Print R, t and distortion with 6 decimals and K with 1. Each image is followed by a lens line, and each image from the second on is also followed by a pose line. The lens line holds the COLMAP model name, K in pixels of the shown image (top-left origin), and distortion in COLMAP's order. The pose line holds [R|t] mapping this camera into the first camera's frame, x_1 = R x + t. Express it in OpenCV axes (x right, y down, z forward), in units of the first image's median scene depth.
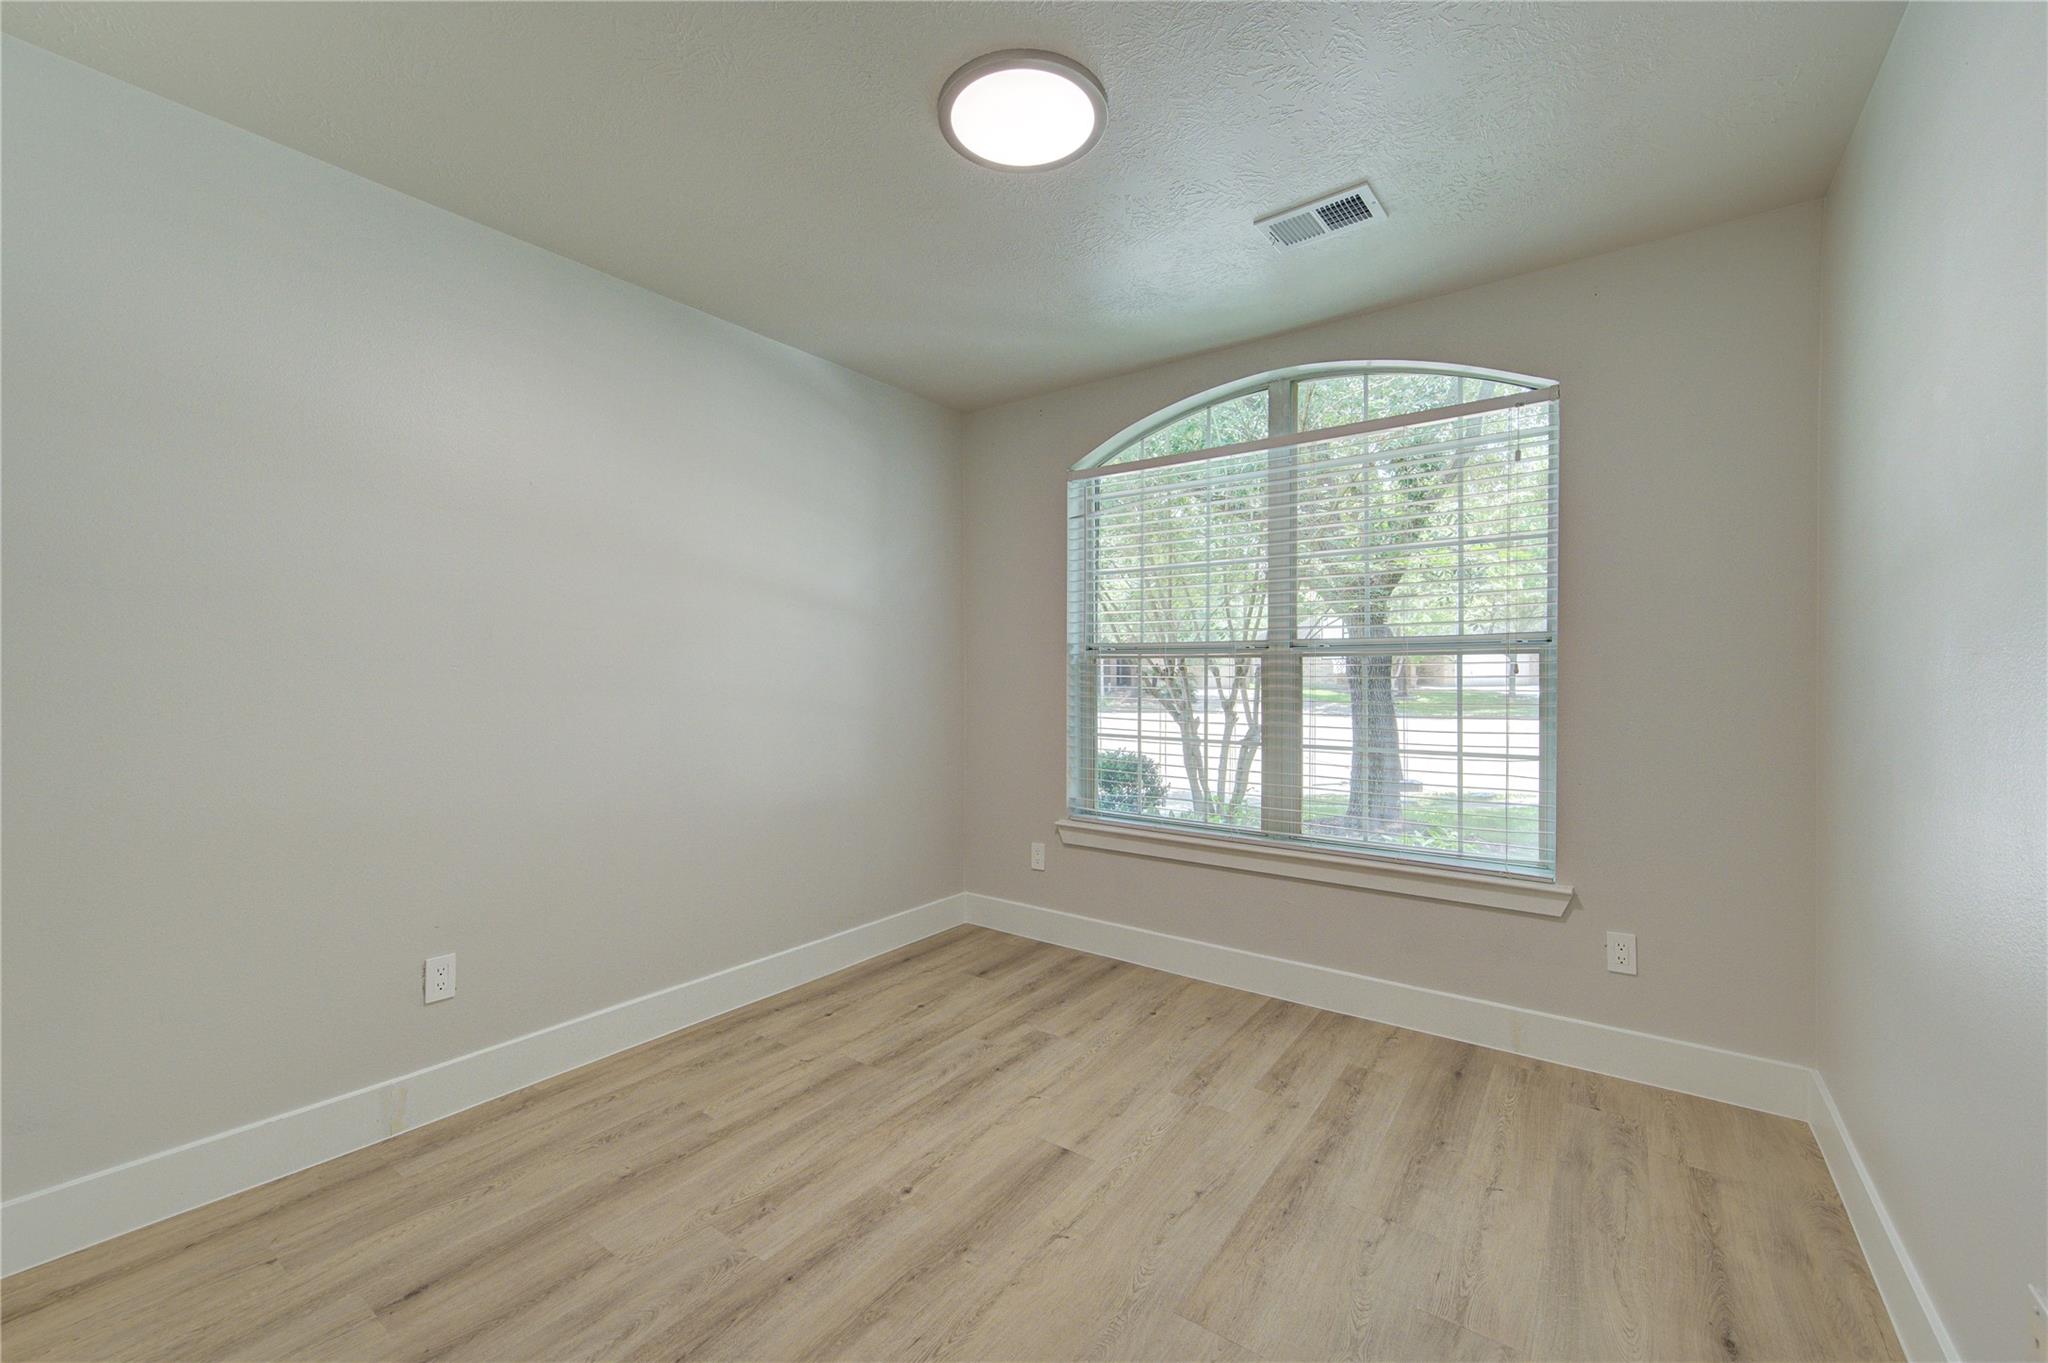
lens RADIAL K [[823.2, 0, 1016.6], [0, 823.2, 676.8], [0, 0, 1]] dist [0.000726, -0.000018]
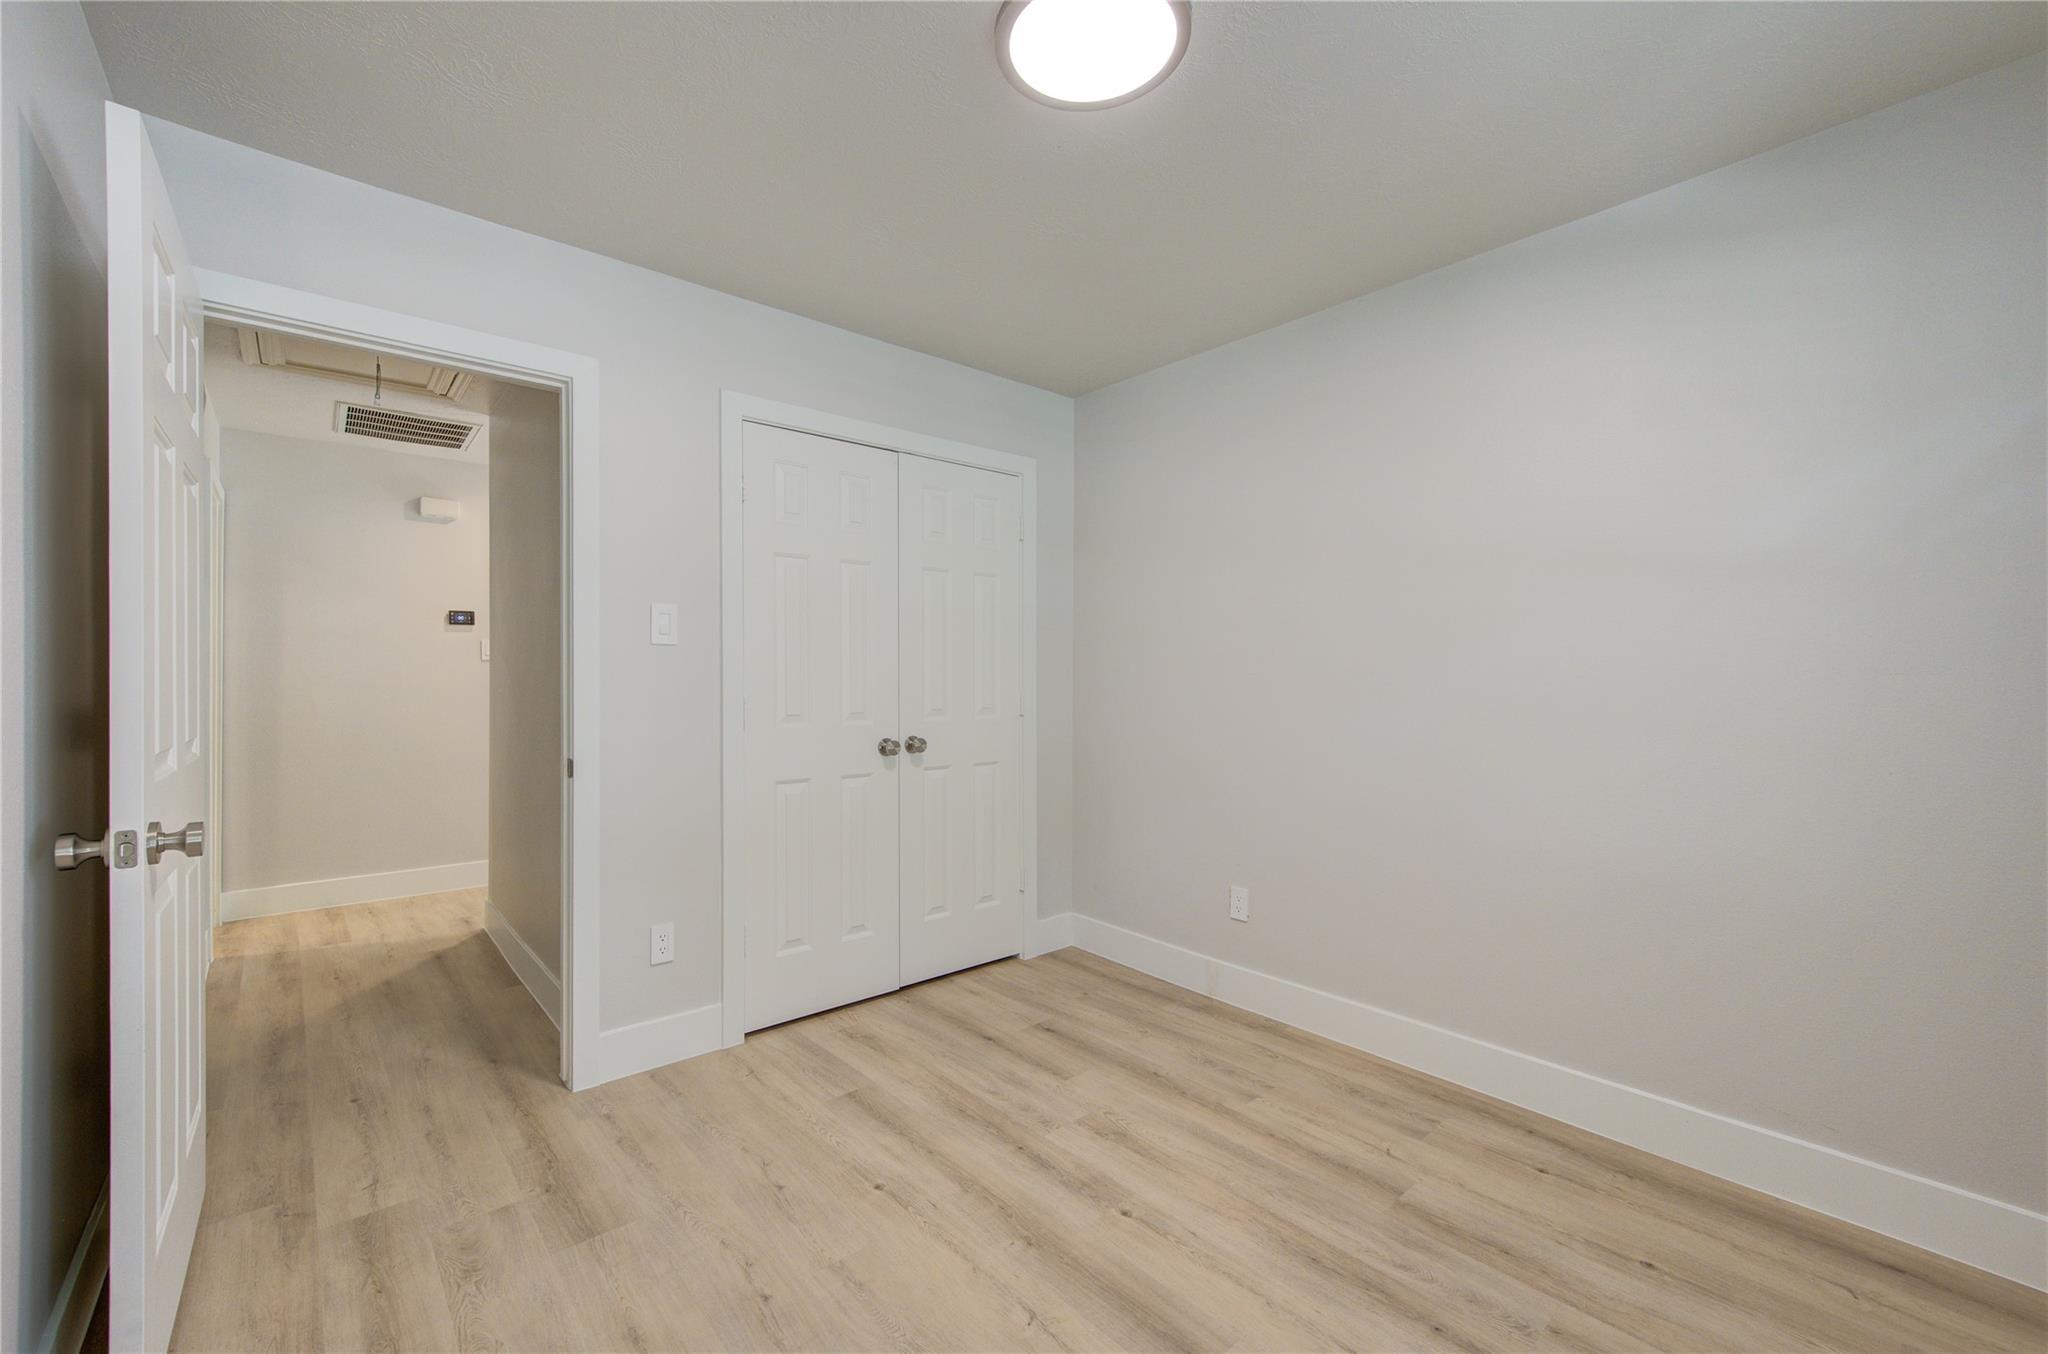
lens RADIAL K [[823.2, 0, 1017.2], [0, 823.2, 679.3], [0, 0, 1]] dist [0.000726, -0.000018]
pose [[-0.211721, -0.000629, -0.977330, 0.736216], [-0.007110, 0.999974, 0.000897, -0.015468], [0.977304, 0.007138, -0.211720, 0.920138]]
